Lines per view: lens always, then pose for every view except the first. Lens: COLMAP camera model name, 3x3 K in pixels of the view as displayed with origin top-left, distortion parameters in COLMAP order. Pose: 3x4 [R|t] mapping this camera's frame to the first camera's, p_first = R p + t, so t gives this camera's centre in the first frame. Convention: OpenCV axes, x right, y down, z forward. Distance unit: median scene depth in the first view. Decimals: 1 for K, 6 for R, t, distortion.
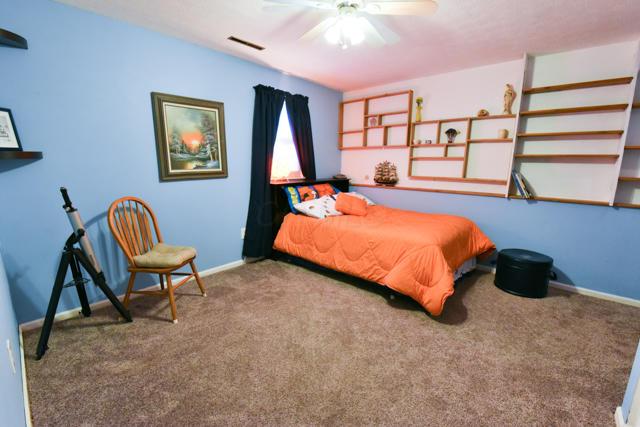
lens RADIAL K [[278.5, 0, 322.8], [0, 278.5, 214.7], [0, 0, 1]] dist [-0.010322, -0.006698]
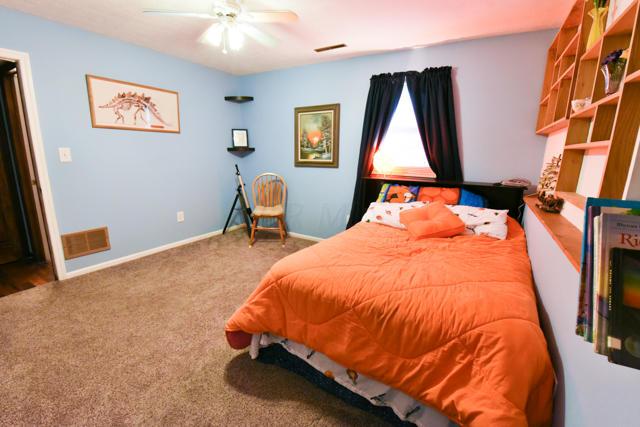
lens RADIAL K [[278.5, 0, 322.0], [0, 278.5, 213.3], [0, 0, 1]] dist [-0.010322, -0.006698]
pose [[0.179151, 0.206106, -0.961990, 0.878116], [-0.197721, 0.965402, 0.170015, -0.146805], [0.963749, 0.159747, 0.213704, 0.782050]]
